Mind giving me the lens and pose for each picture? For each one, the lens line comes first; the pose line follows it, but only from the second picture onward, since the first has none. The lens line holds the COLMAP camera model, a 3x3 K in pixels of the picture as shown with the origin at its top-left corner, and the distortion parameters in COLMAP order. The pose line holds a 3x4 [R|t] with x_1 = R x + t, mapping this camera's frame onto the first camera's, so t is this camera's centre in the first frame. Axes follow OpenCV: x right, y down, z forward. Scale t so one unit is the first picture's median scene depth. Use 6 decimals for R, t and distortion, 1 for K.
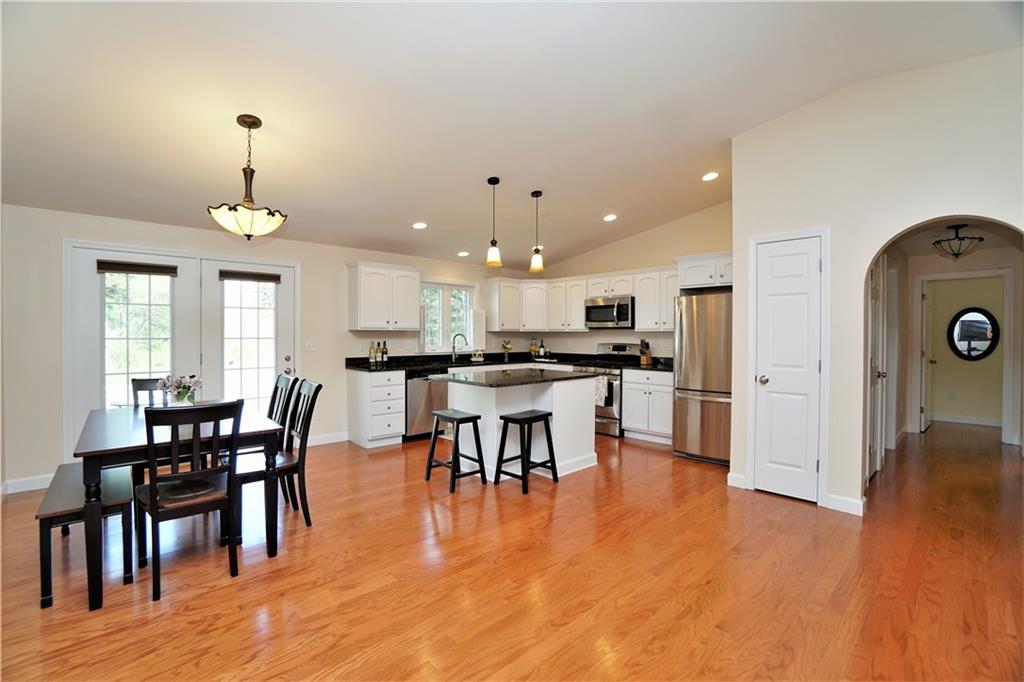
lens RADIAL K [[460.2, 0, 512.0], [0, 460.2, 341.0], [0, 0, 1]] dist [-0.017318, 0.000047]
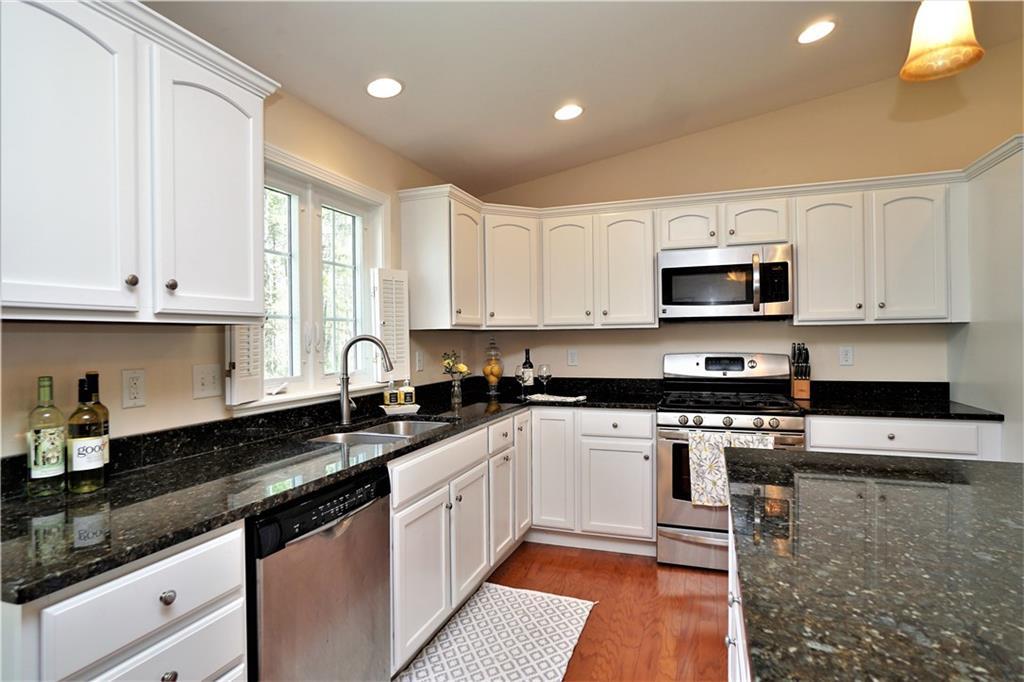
lens RADIAL K [[540.4, 0, 512.0], [0, 540.4, 341.0], [0, 0, 1]] dist [-0.000069, 0.000100]
pose [[0.890886, -0.017190, 0.453901, -0.191742], [0.022918, 0.999712, -0.007120, -0.007471], [-0.453648, 0.016746, 0.891024, 0.601107]]
